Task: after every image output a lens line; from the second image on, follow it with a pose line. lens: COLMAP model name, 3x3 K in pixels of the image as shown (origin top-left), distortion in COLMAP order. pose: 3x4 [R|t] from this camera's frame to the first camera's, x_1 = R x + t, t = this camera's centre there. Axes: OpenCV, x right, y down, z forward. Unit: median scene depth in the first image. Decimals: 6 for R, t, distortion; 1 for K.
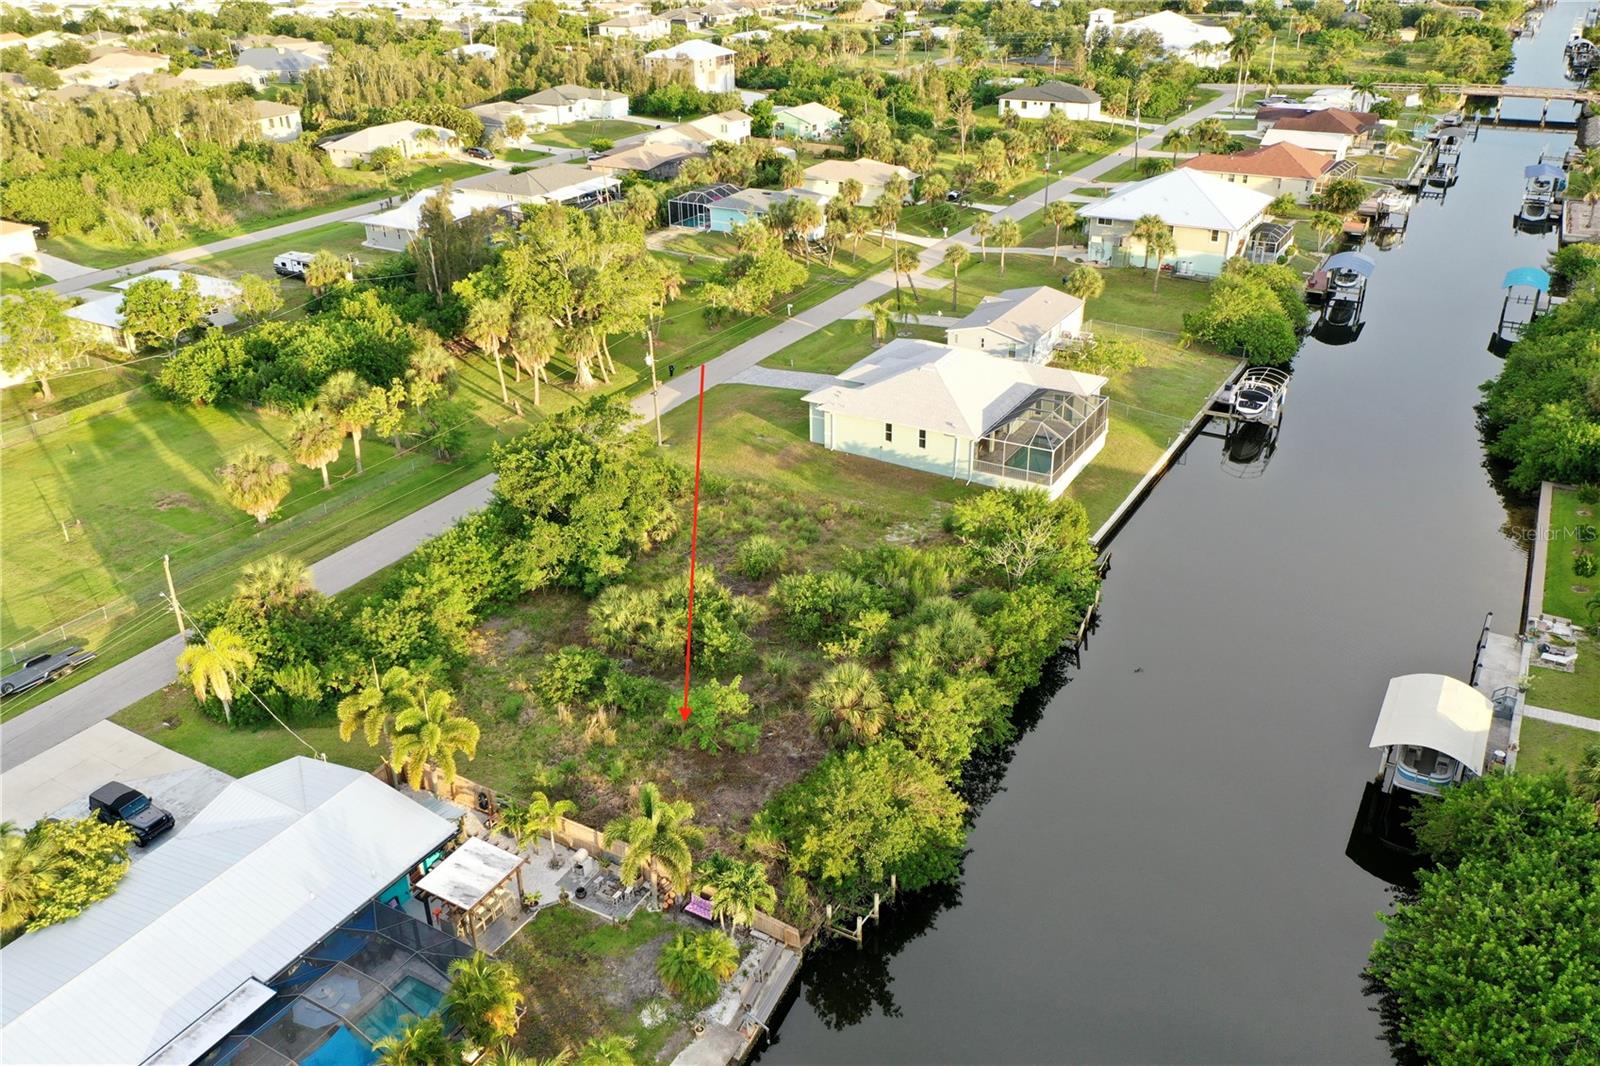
lens RADIAL K [[1258.6, 0, 800.0], [0, 1258.6, 533.0], [0, 0, 1]] dist [0.002858, -0.004454]
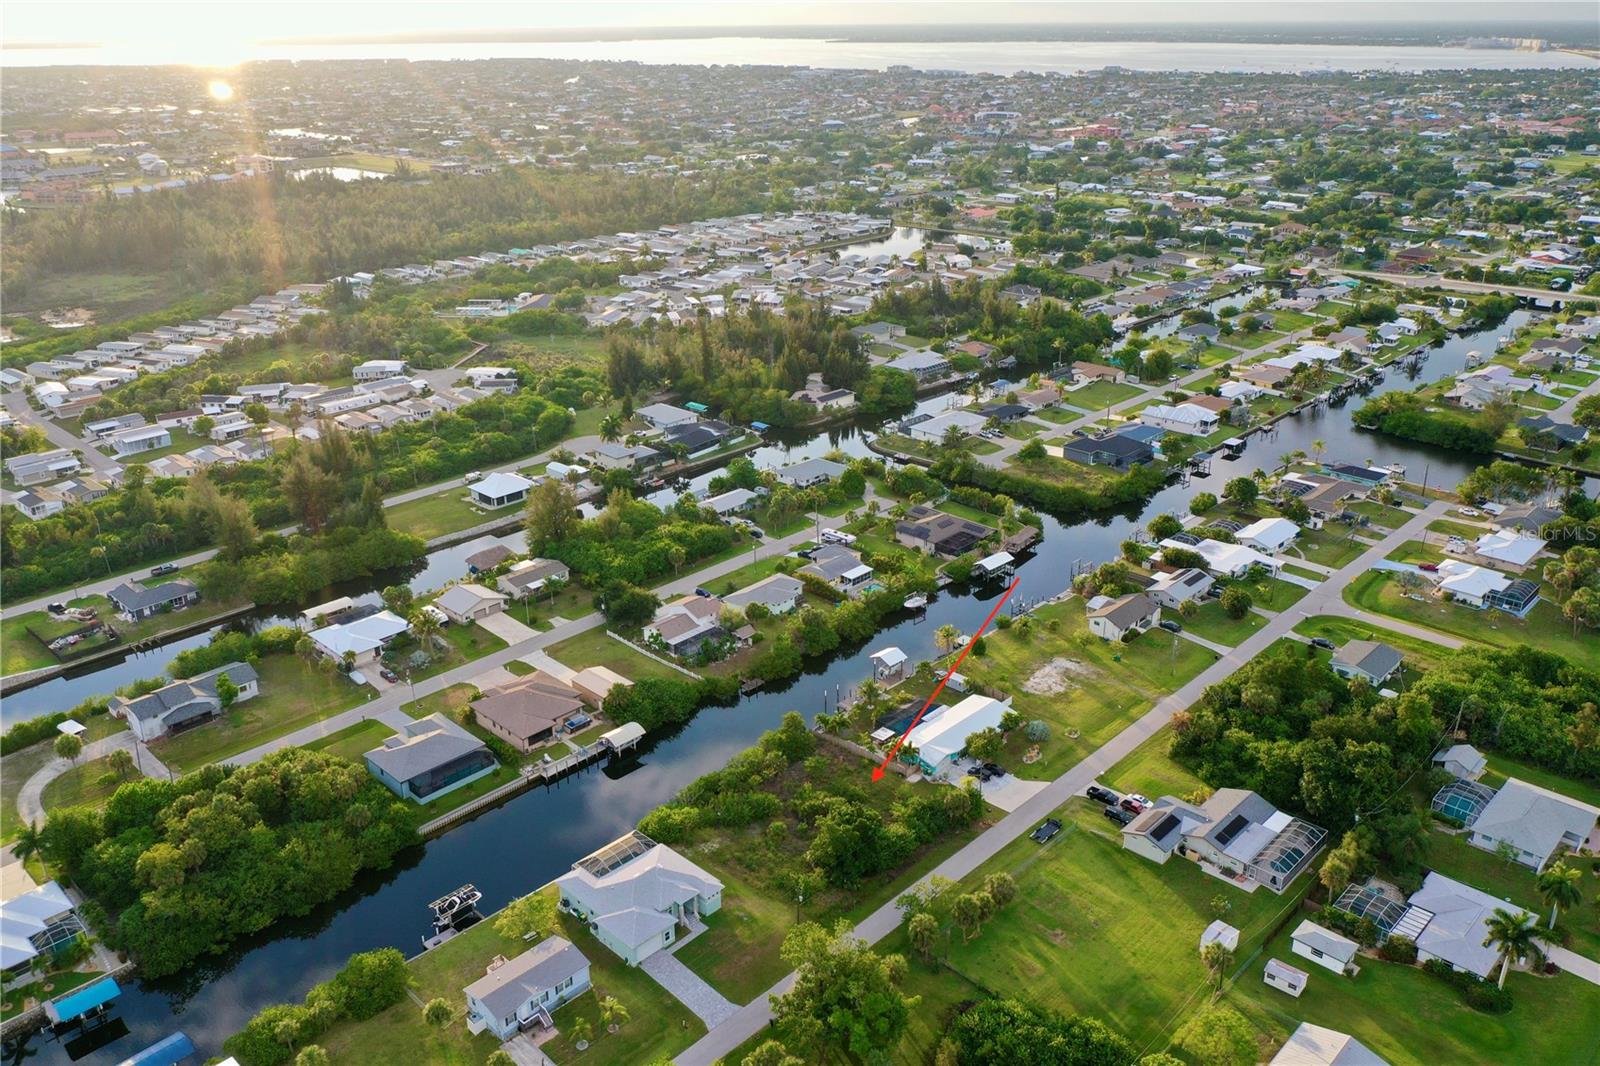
lens RADIAL K [[1261.6, 0, 804.4], [0, 1261.6, 531.0], [0, 0, 1]] dist [-0.002038, -0.005357]
pose [[-0.973300, -0.064305, 0.220344, -0.422767], [0.123143, 0.663829, 0.737677, -1.569123], [-0.193707, 0.745115, -0.638186, 1.533513]]
